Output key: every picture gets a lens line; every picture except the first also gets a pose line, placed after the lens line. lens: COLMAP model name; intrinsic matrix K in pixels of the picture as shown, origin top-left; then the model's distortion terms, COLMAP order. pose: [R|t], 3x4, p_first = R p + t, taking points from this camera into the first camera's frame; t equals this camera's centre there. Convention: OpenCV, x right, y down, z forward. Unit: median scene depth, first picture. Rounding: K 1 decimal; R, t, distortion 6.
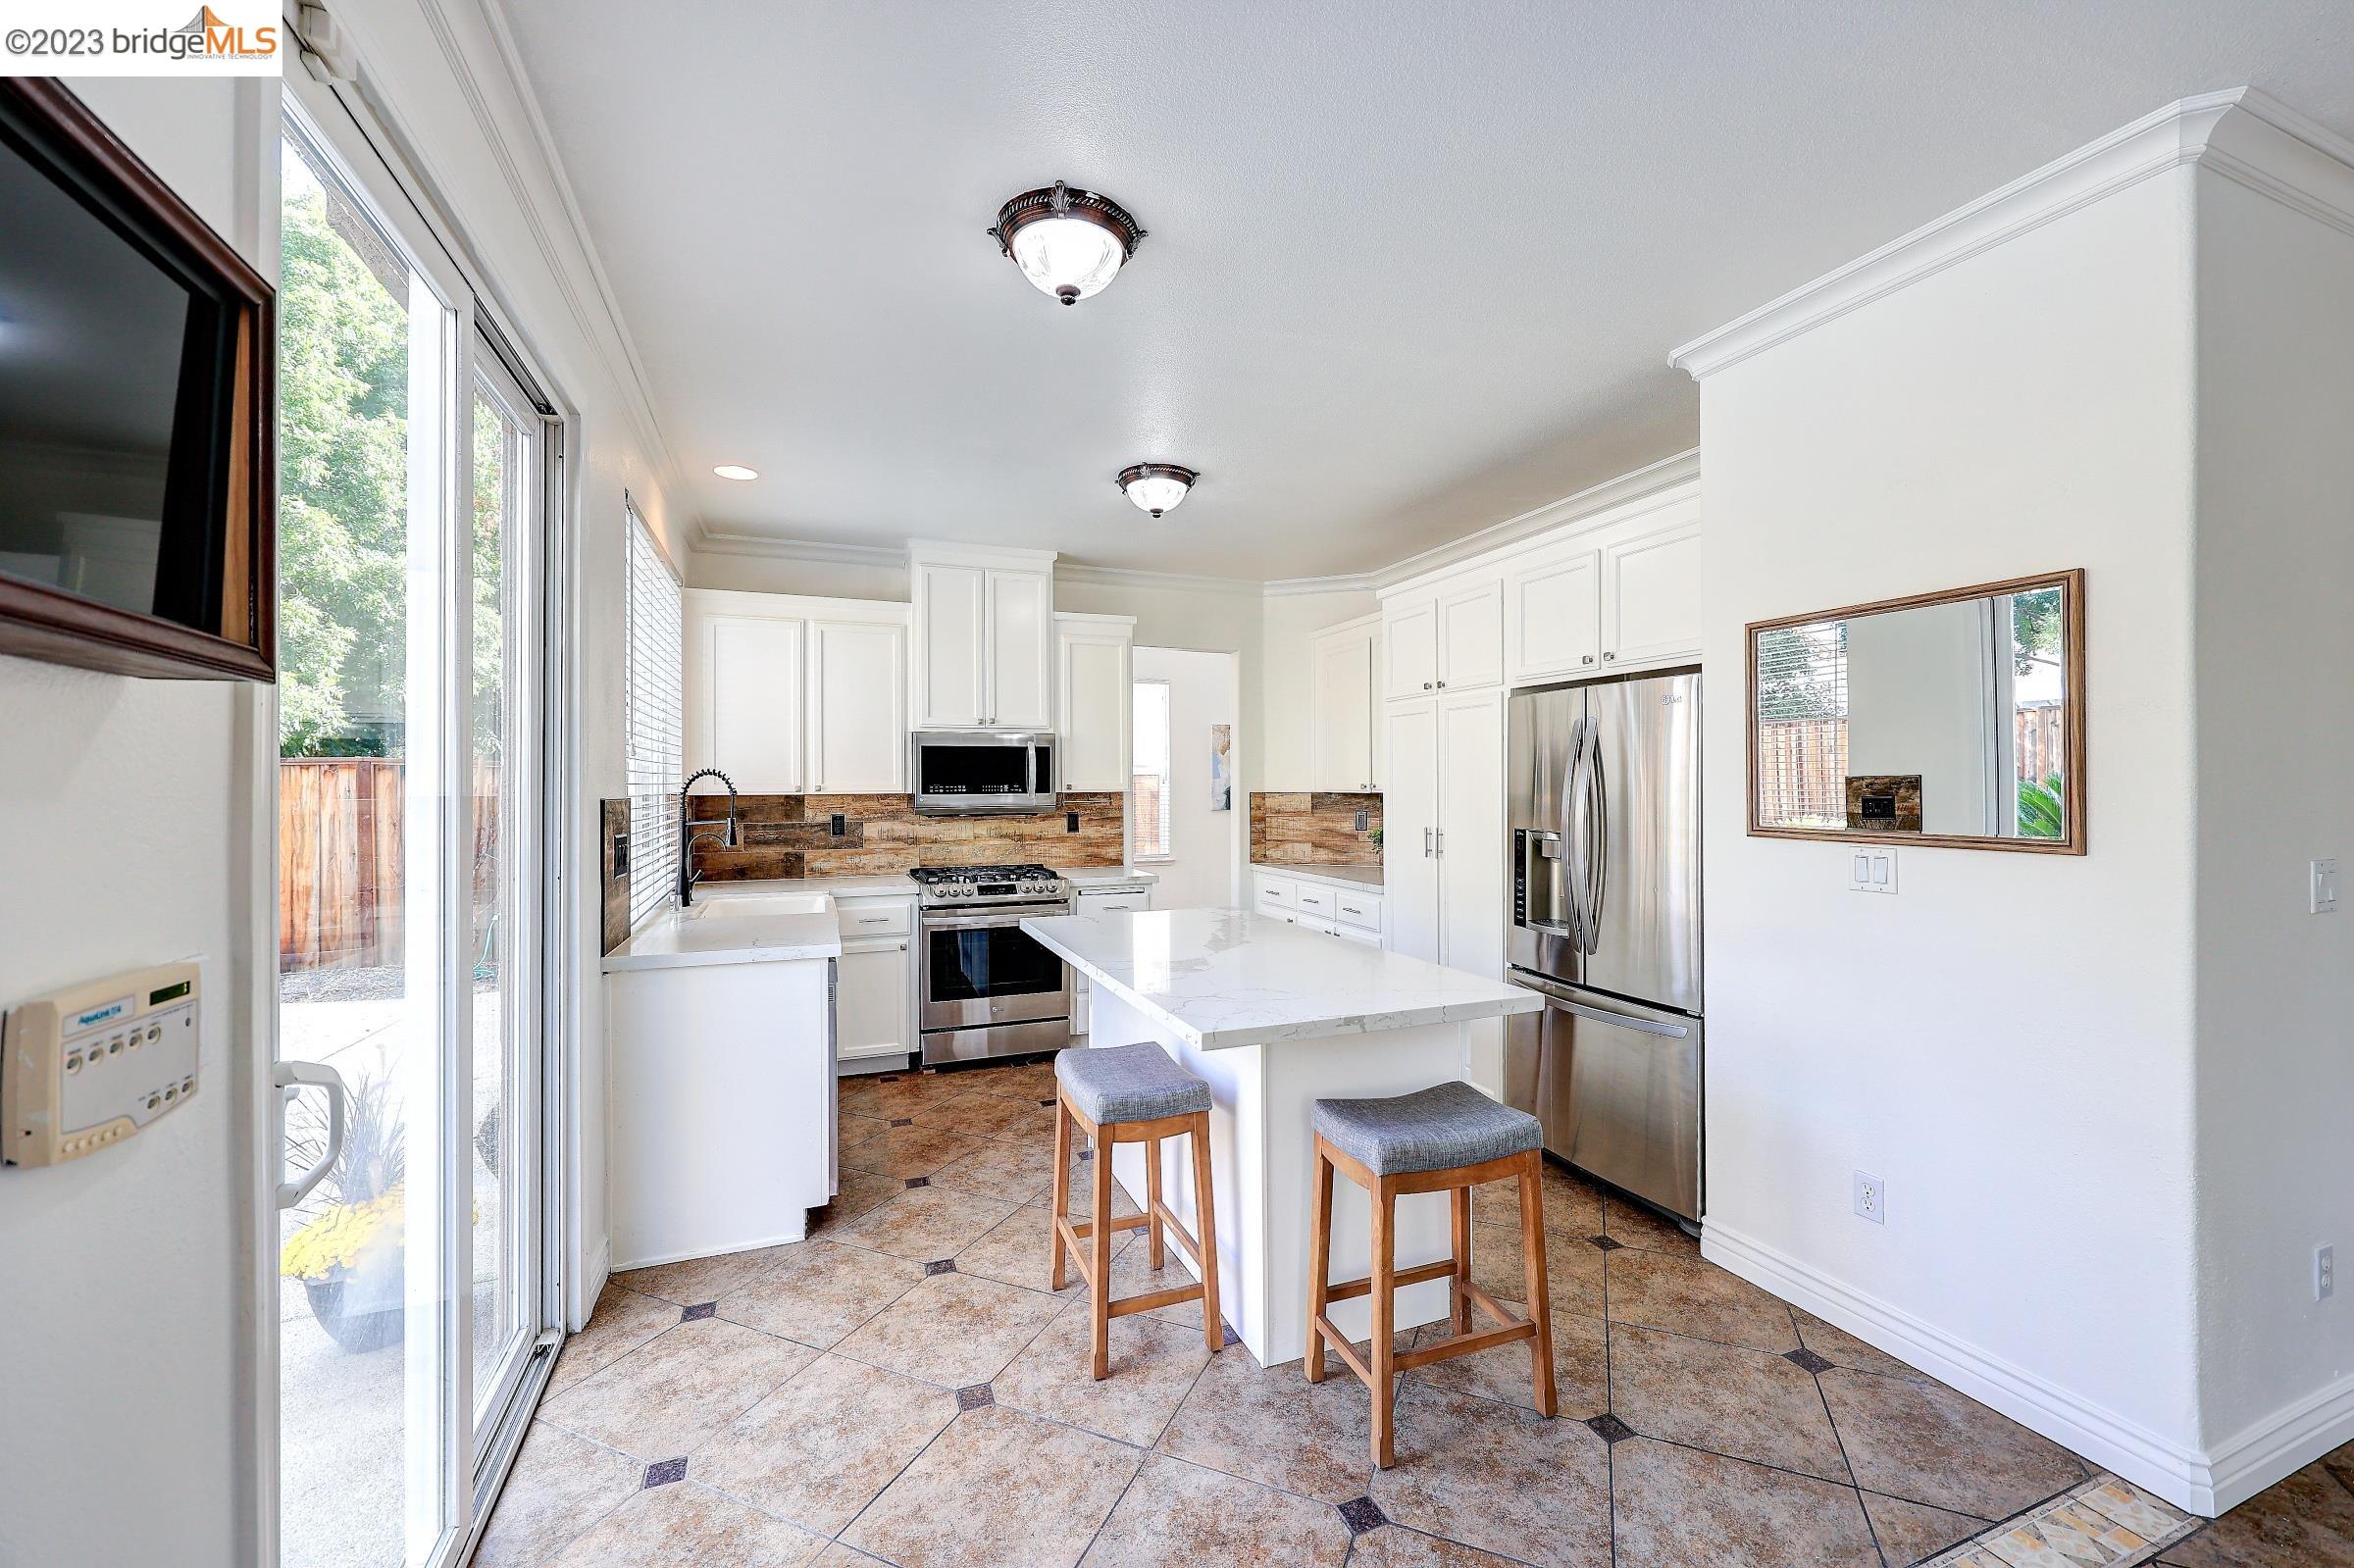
lens RADIAL K [[942.8, 0, 1178.8], [0, 942.8, 778.7], [0, 0, 1]] dist [-0.000485, -0.000388]
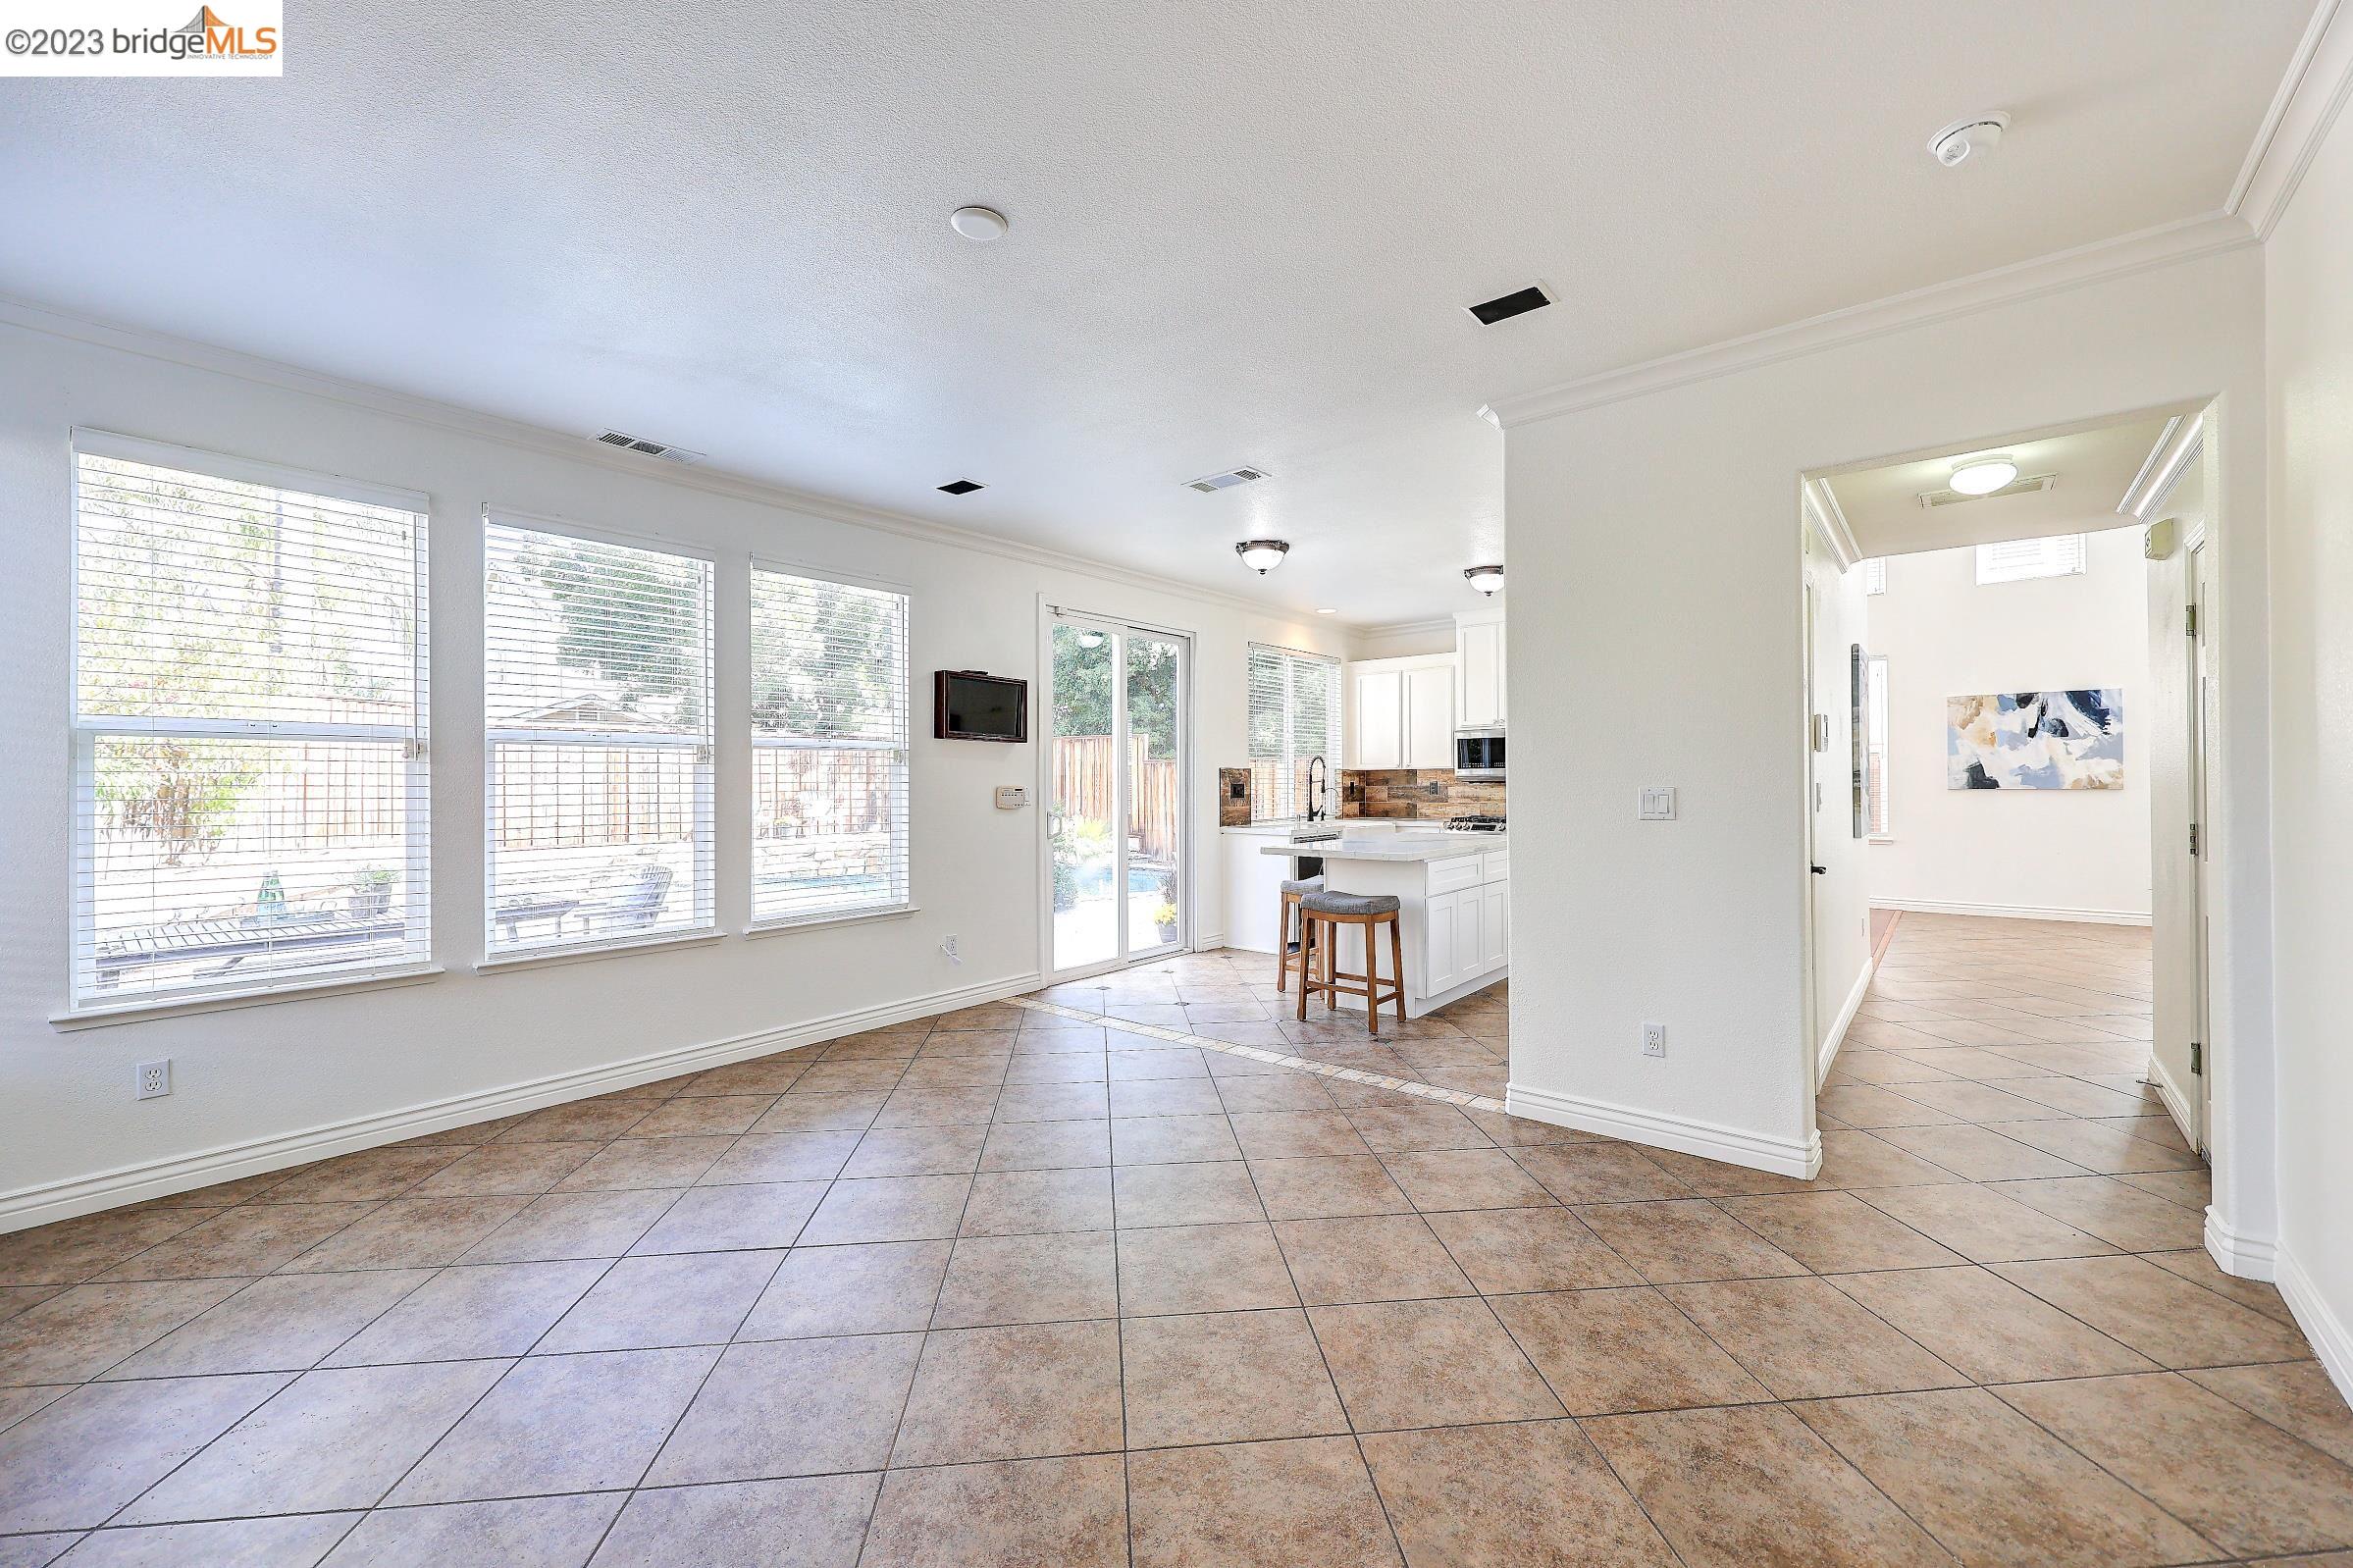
lens RADIAL K [[942.5, 0, 1188.6], [0, 942.5, 777.2], [0, 0, 1]] dist [-0.000485, -0.000388]
pose [[0.489694, -0.003821, -0.871886, 0.892853], [0.009248, 0.999957, 0.000812, 0.025108], [0.871845, -0.008461, 0.489708, -0.199189]]
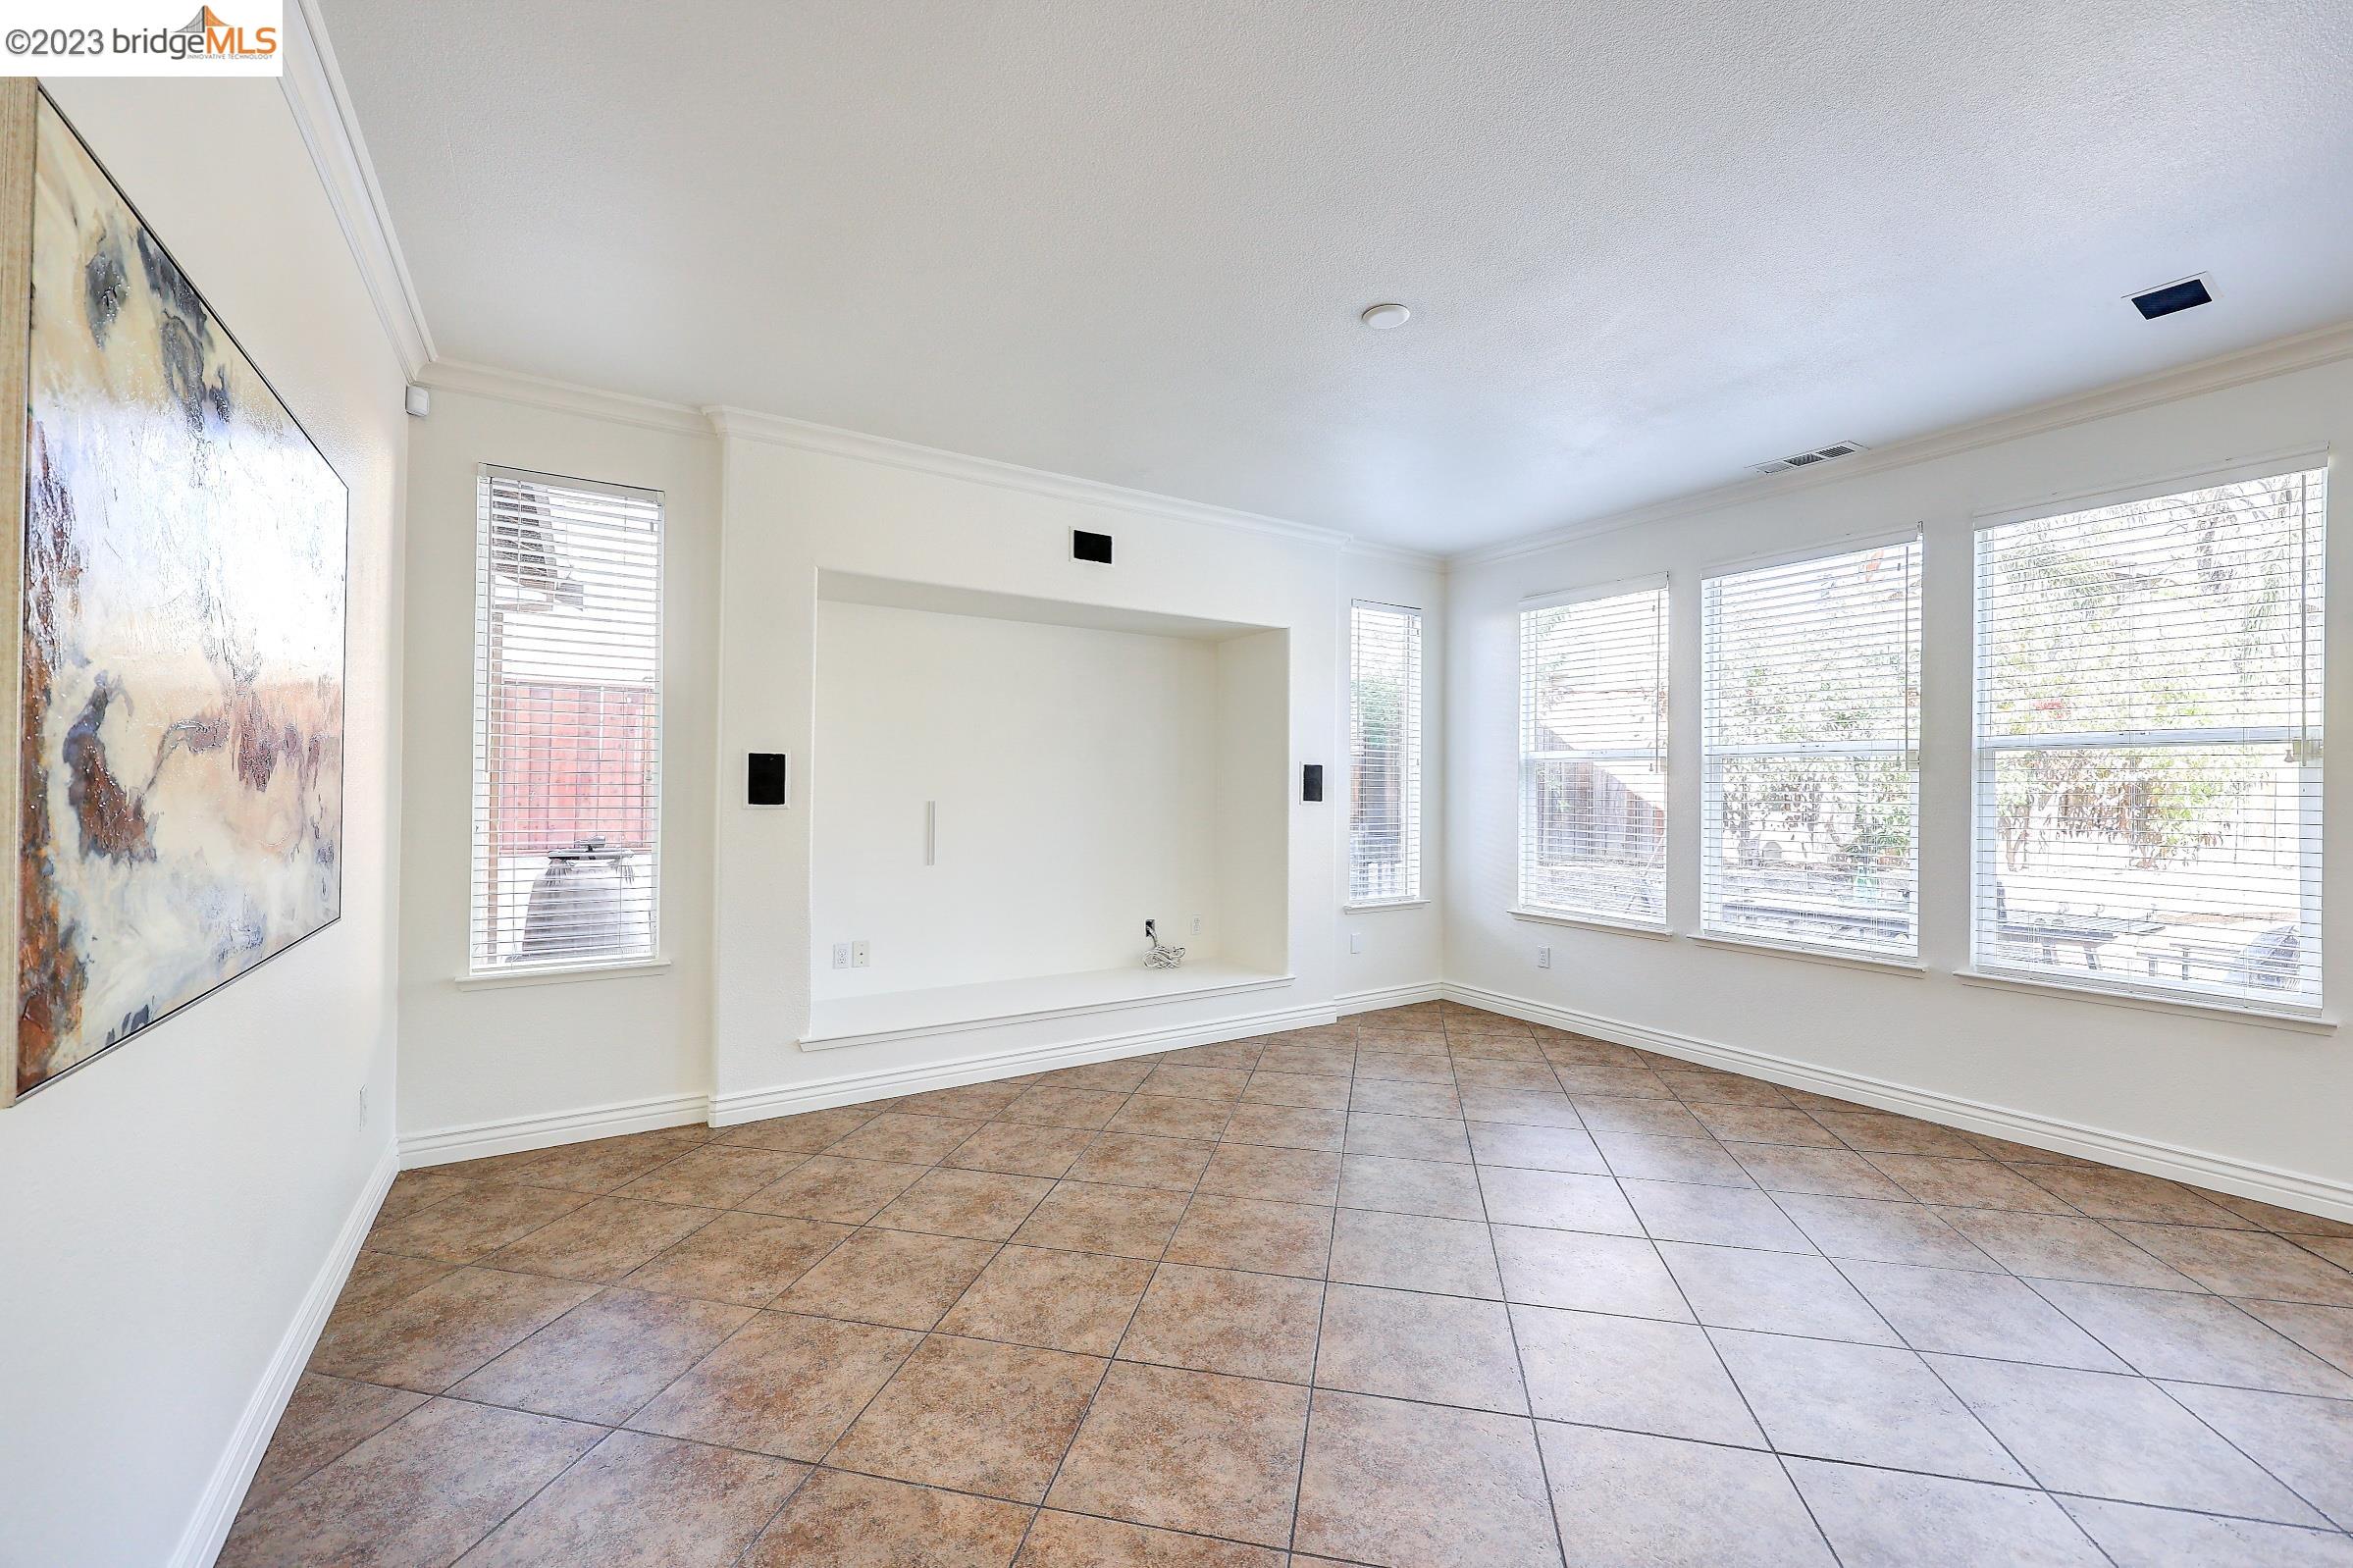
lens RADIAL K [[942.5, 0, 1186.0], [0, 942.5, 776.0], [0, 0, 1]] dist [-0.000485, -0.000388]
pose [[-0.980790, -0.005356, -0.194992, 0.655957], [-0.001923, 0.999840, -0.017790, 0.027961], [0.195056, -0.017074, -0.980644, 0.457410]]
